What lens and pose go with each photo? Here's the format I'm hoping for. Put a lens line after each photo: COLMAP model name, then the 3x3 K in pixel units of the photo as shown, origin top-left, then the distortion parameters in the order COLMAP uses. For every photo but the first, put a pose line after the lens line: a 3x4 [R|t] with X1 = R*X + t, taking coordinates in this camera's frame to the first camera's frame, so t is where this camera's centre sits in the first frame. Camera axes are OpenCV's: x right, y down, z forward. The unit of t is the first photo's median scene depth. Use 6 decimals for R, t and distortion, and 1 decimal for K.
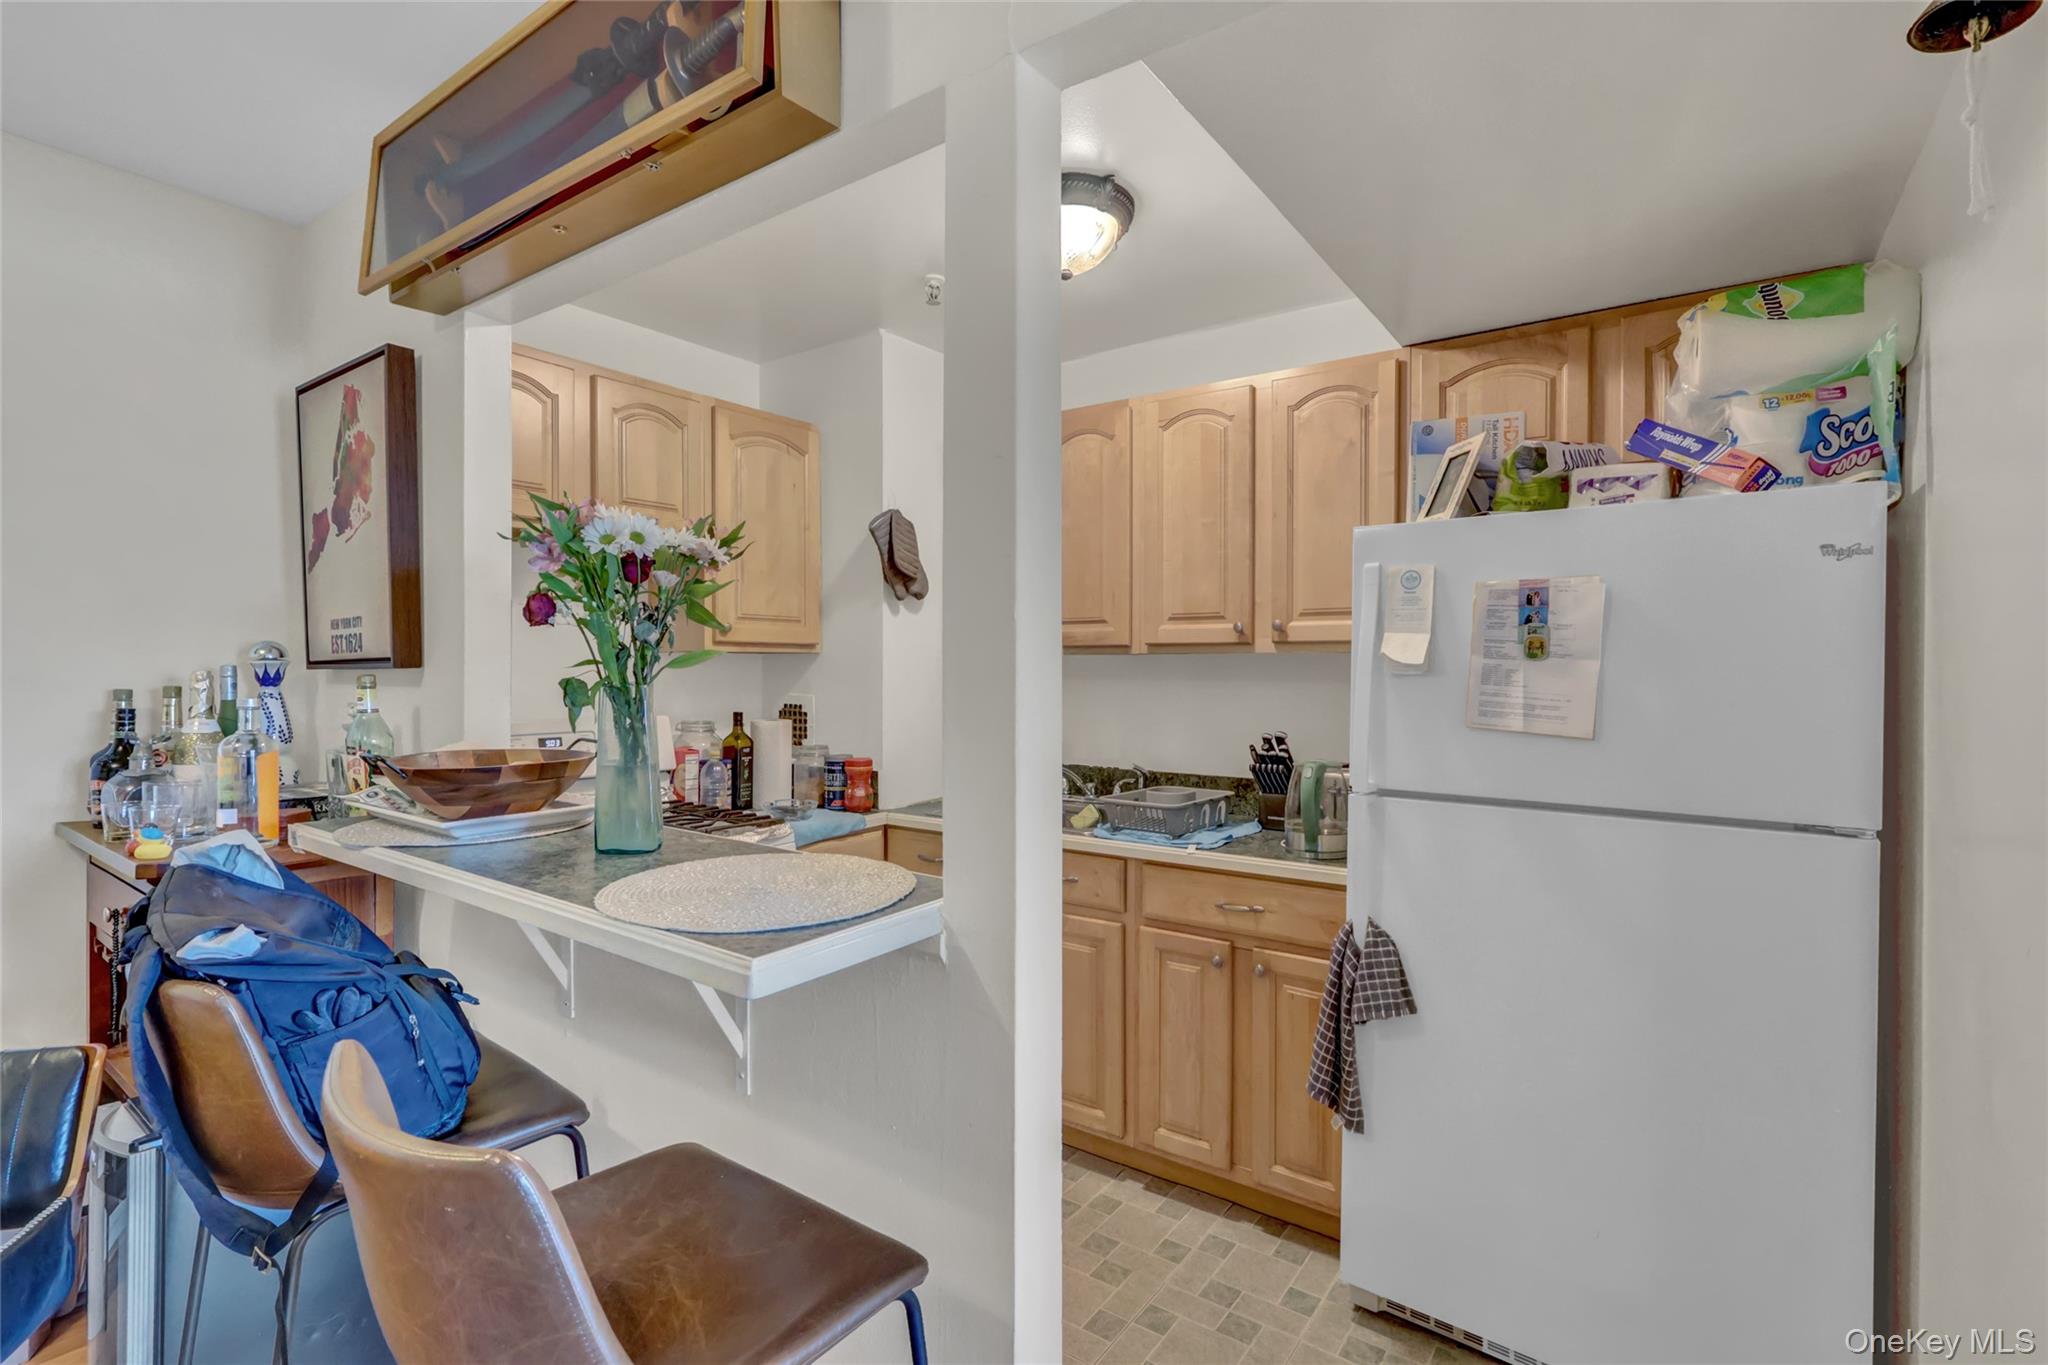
lens RADIAL K [[945.1, 0, 1018.8], [0, 945.1, 679.2], [0, 0, 1]] dist [-0.001684, 0.000015]
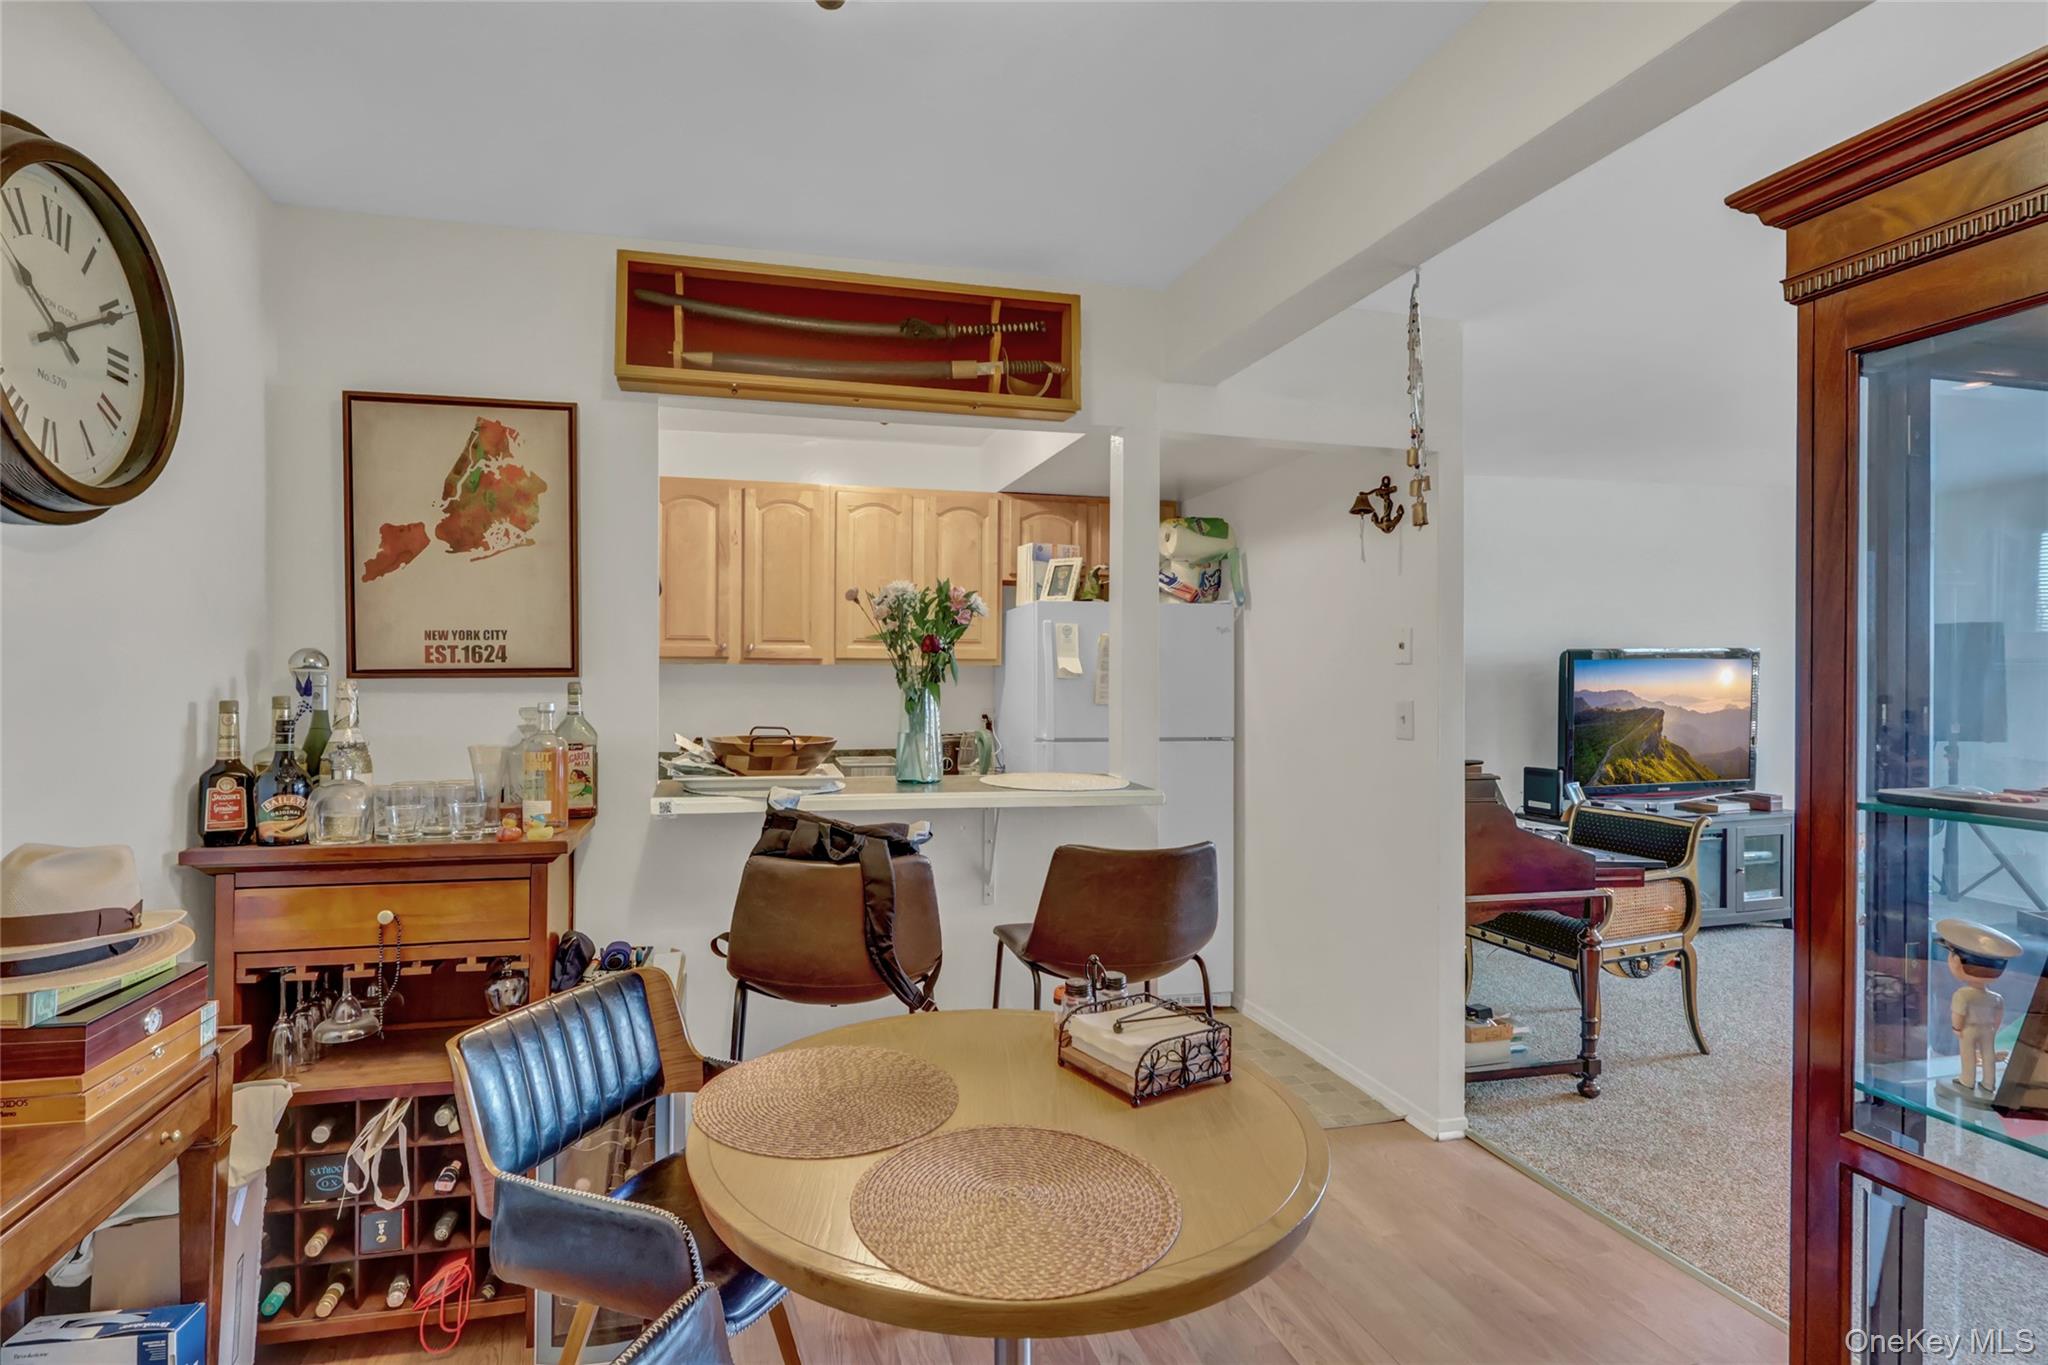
lens RADIAL K [[991.2, 0, 978.9], [0, 991.2, 682.2], [0, 0, 1]] dist [-0.003376, -0.000718]
pose [[0.633374, -0.007417, 0.773810, -0.981085], [0.009827, 0.999951, 0.001541, -0.001648], [-0.773783, 0.006628, 0.633416, -0.124357]]
